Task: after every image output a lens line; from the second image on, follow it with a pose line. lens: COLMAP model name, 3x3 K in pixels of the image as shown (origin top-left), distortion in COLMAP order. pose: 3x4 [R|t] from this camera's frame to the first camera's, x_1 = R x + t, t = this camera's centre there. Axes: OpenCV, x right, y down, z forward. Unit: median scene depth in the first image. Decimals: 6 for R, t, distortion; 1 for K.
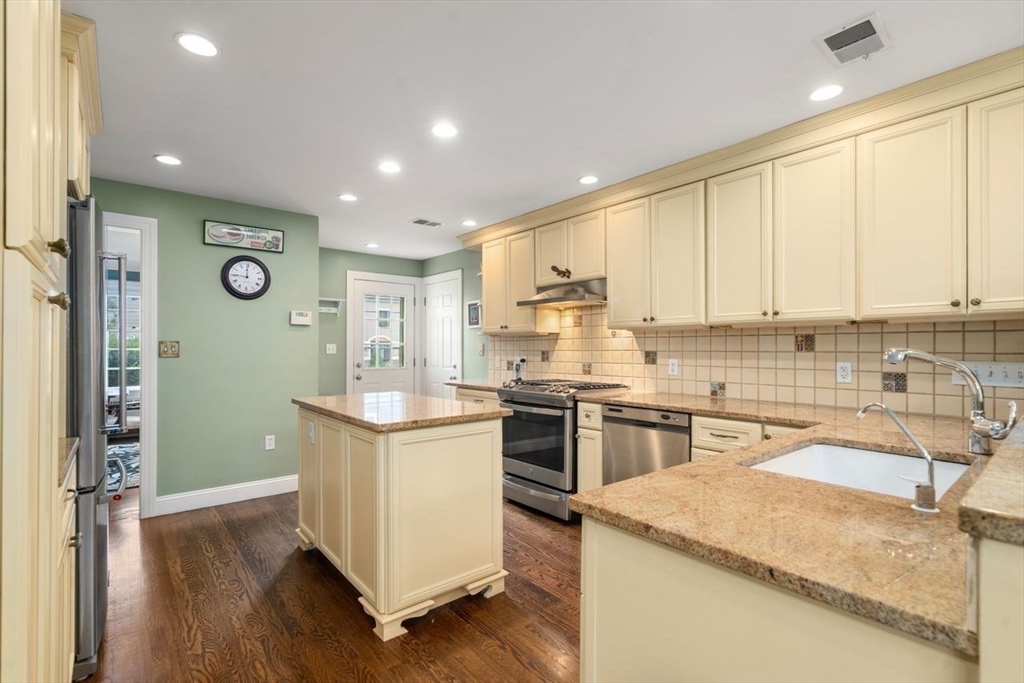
lens RADIAL K [[473.7, 0, 512.5], [0, 473.7, 342.9], [0, 0, 1]] dist [0.004359, 0.000943]
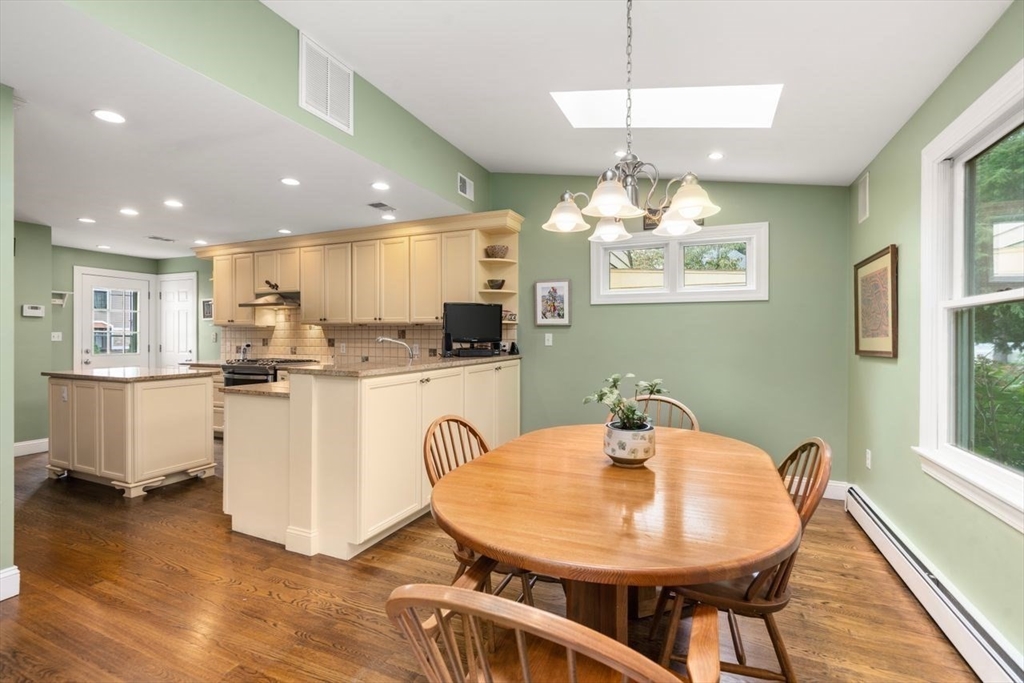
lens RADIAL K [[473.7, 0, 507.4], [0, 473.7, 339.7], [0, 0, 1]] dist [0.004359, 0.000943]
pose [[0.902260, 0.001174, 0.431190, 0.127190], [-0.008211, 0.999862, 0.014460, -0.006643], [-0.431114, -0.016587, 0.902145, -0.656258]]
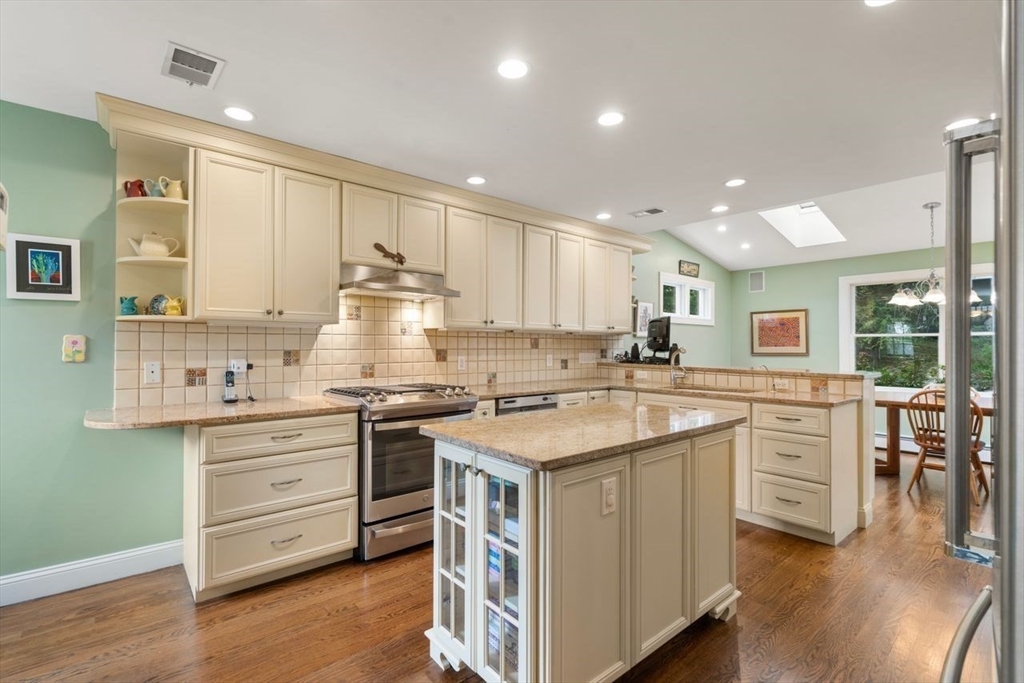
lens RADIAL K [[473.7, 0, 502.2], [0, 473.7, 335.0], [0, 0, 1]] dist [0.004359, 0.000943]
pose [[-0.002771, 0.025757, 0.999664, -0.718300], [-0.011561, 0.999601, -0.025788, 0.010129], [-0.999929, -0.011629, -0.002472, 0.803877]]
